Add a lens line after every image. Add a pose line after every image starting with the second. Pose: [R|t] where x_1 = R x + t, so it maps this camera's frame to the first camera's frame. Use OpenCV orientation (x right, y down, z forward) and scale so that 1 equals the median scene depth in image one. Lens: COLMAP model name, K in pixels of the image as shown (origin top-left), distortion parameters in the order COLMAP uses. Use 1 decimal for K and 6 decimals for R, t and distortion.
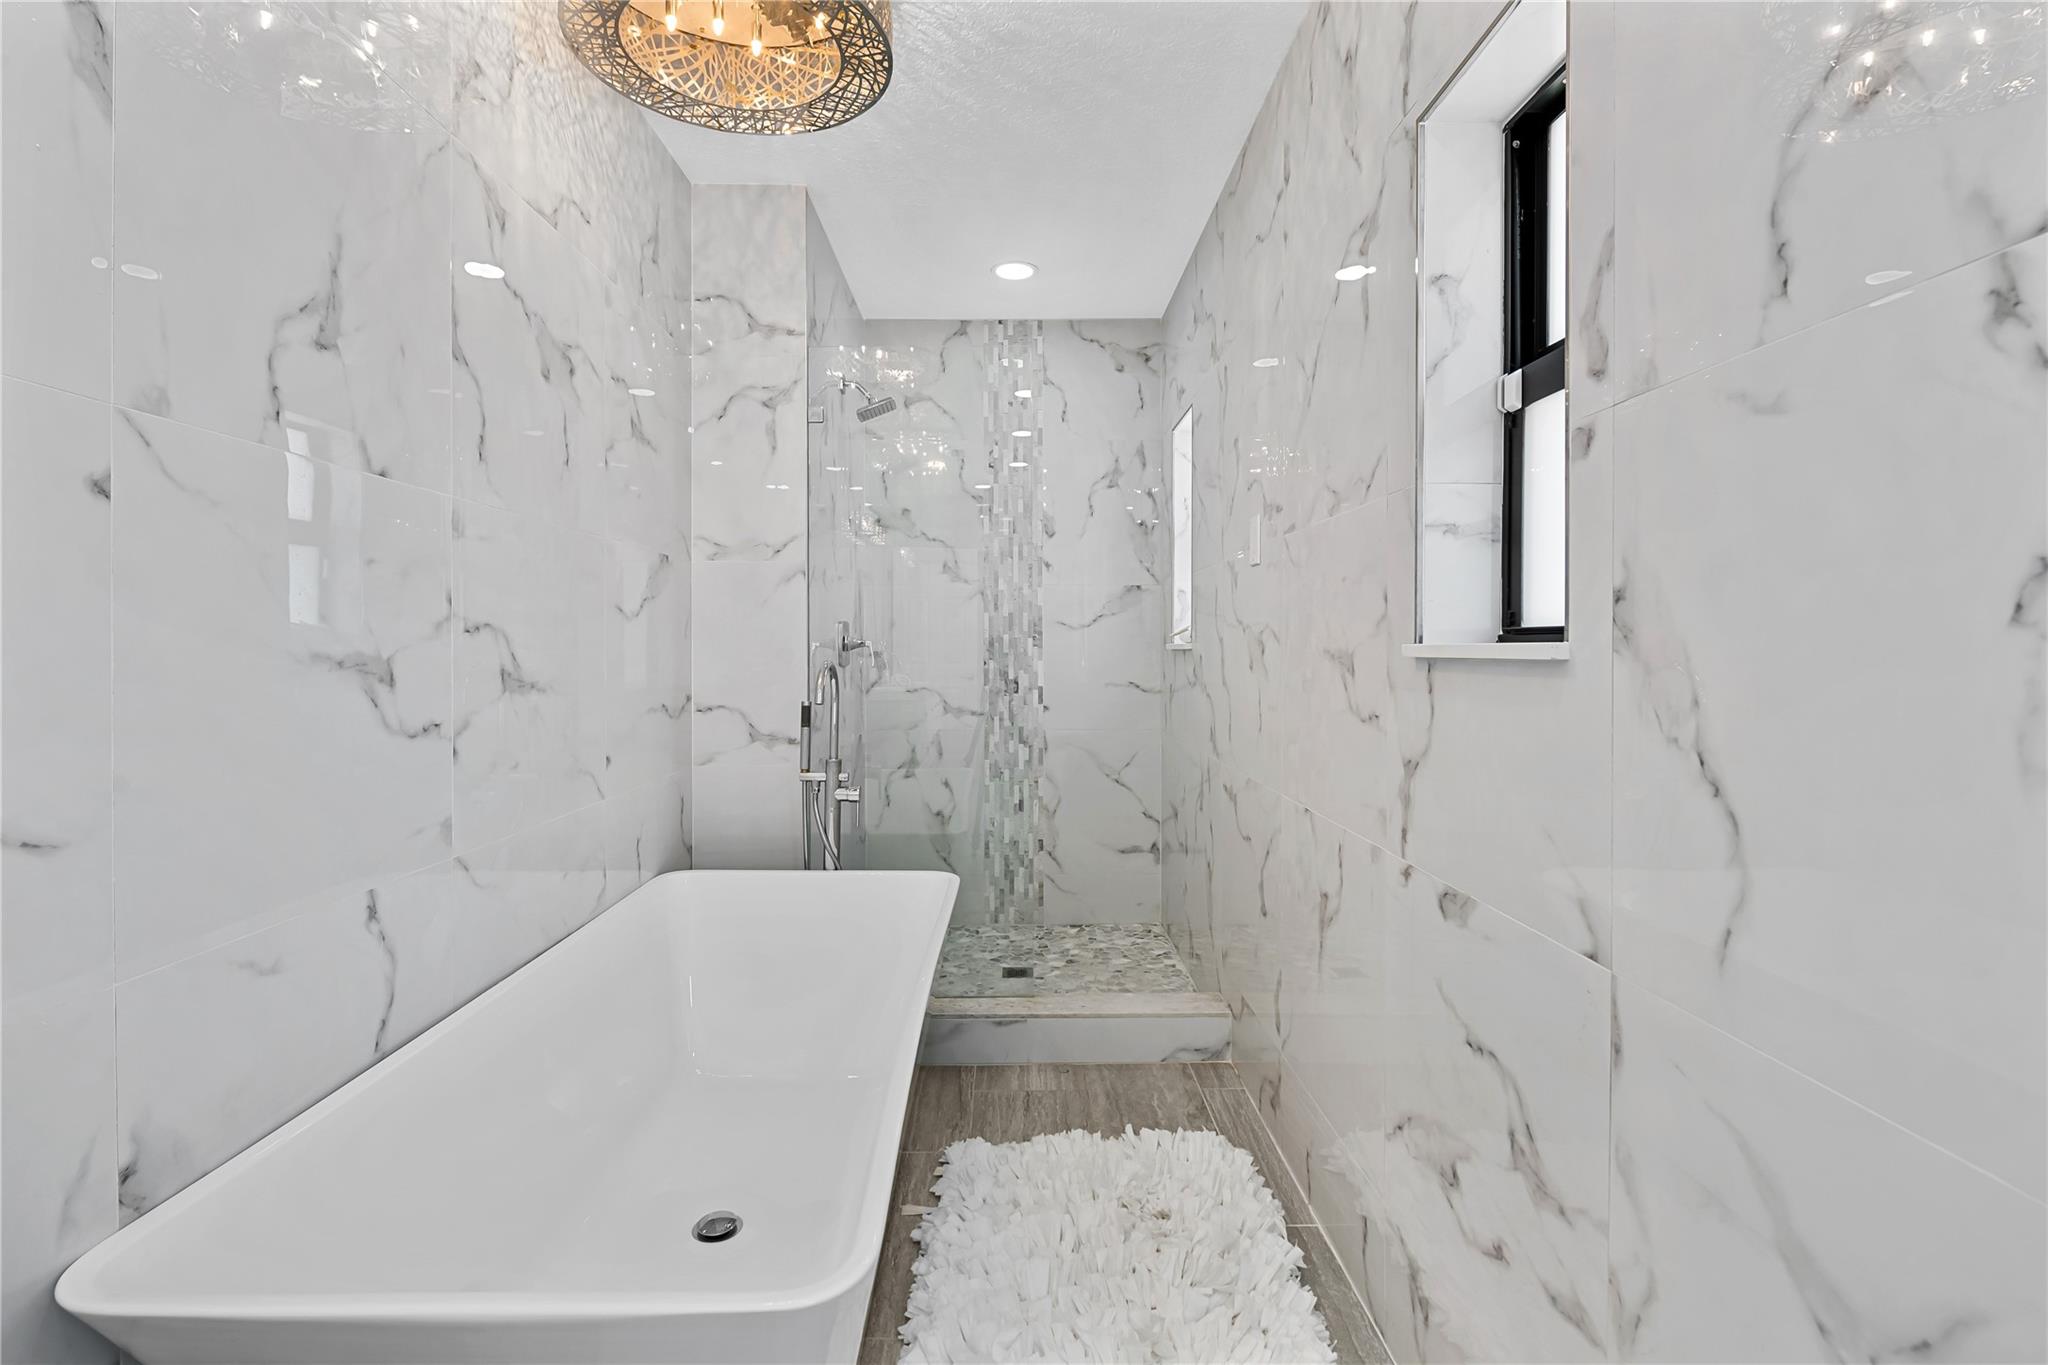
lens RADIAL K [[908.5, 0, 1006.6], [0, 908.5, 642.0], [0, 0, 1]] dist [-0.005464, -0.004332]
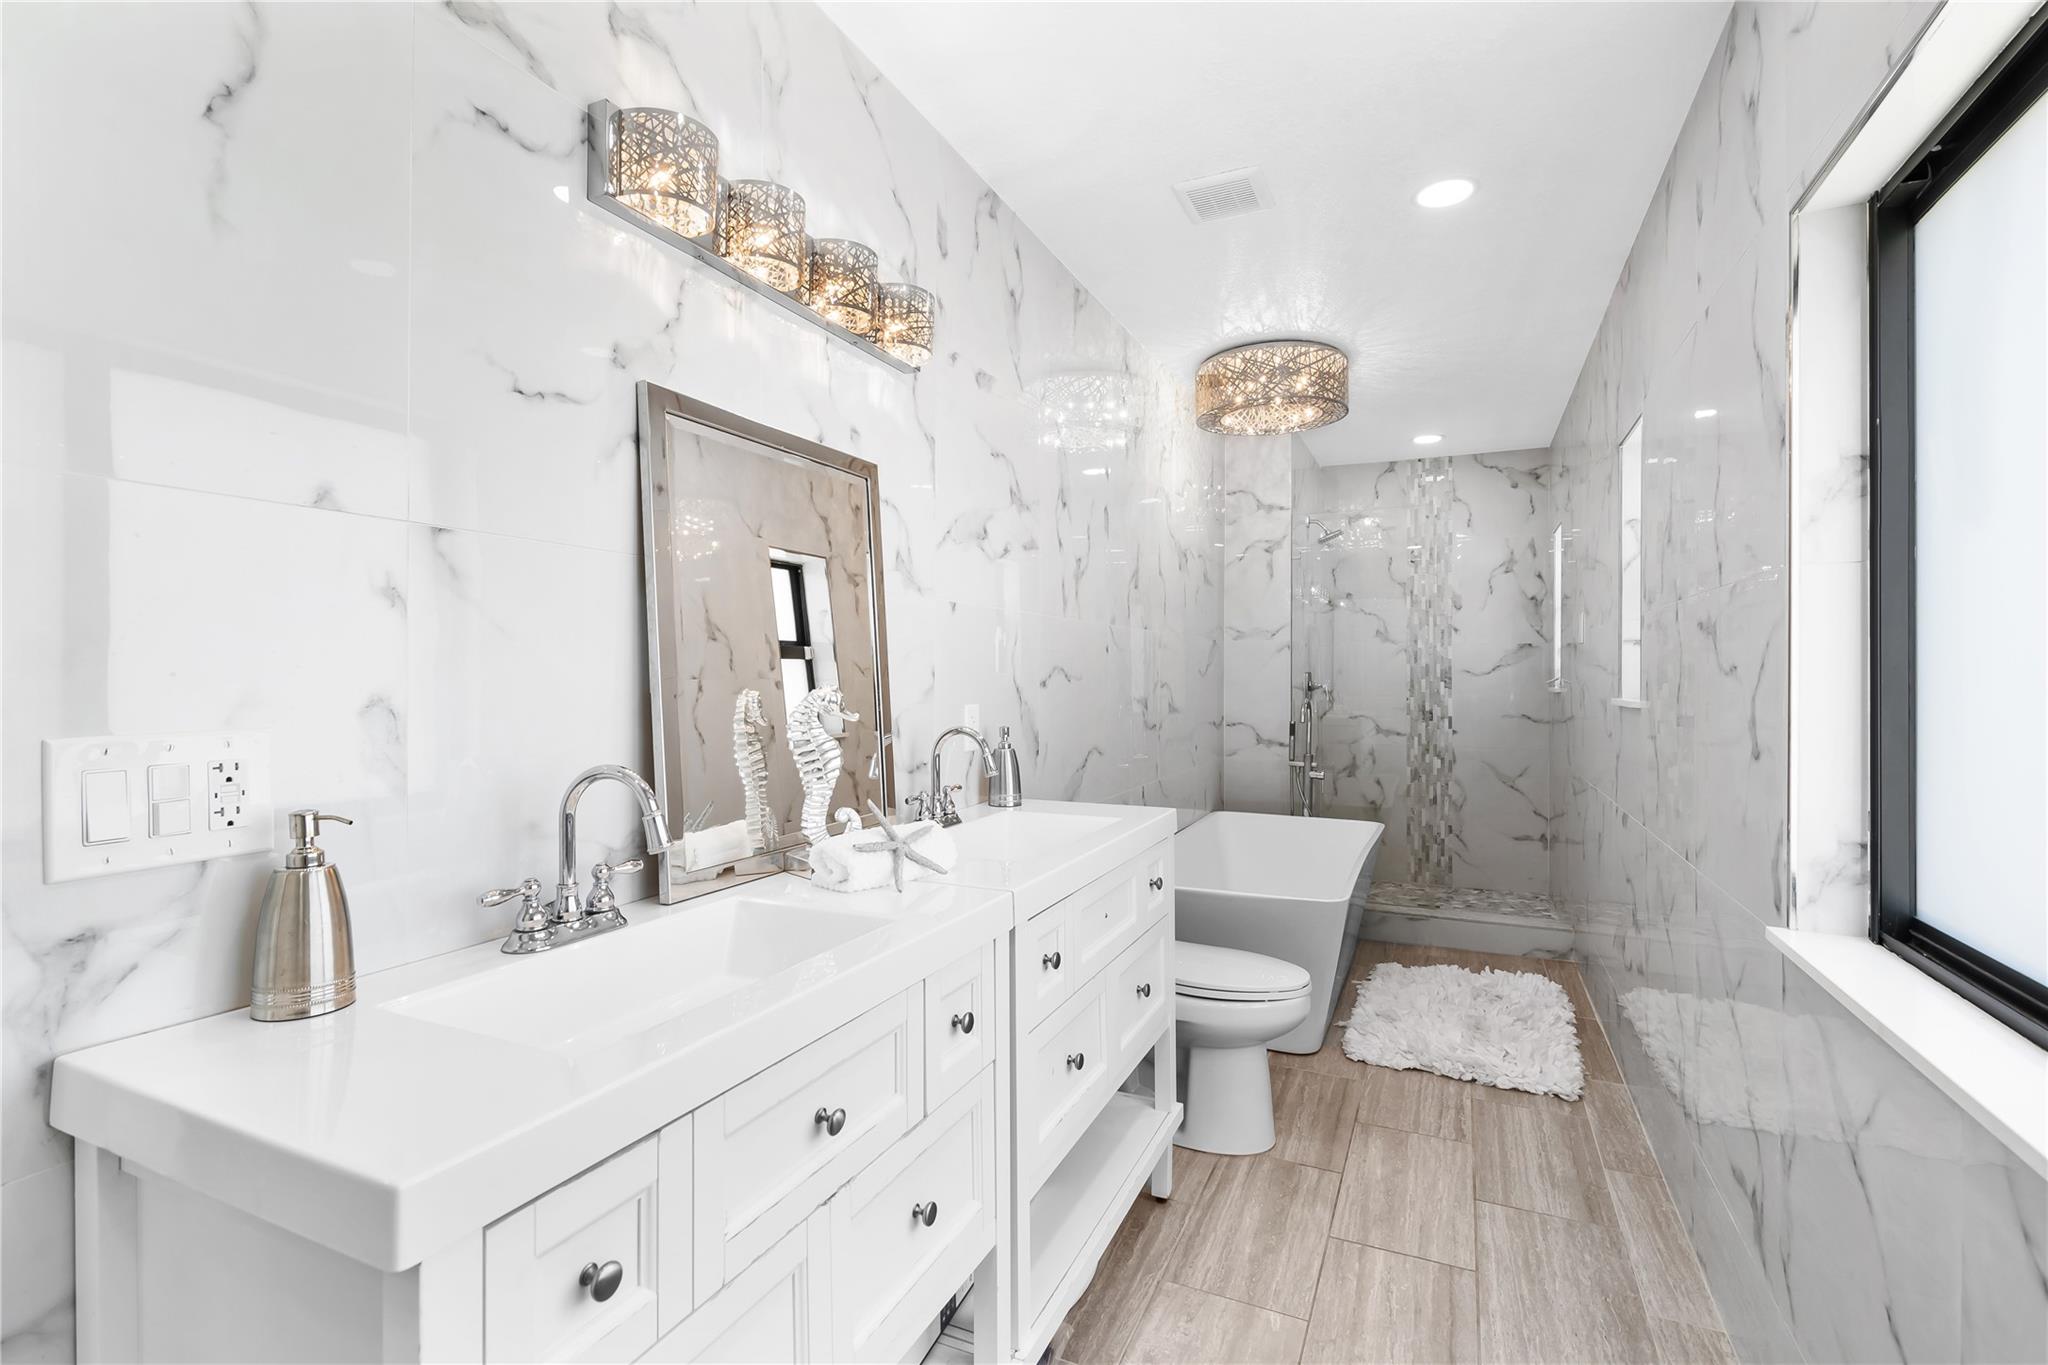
lens RADIAL K [[937.9, 0, 1011.1], [0, 937.9, 673.9], [0, 0, 1]] dist [-0.001720, -0.001475]
pose [[0.902941, 0.003282, -0.429752, 0.067133], [0.000075, 0.999970, 0.007795, -0.039849], [0.429765, -0.007071, 0.902913, -0.855873]]
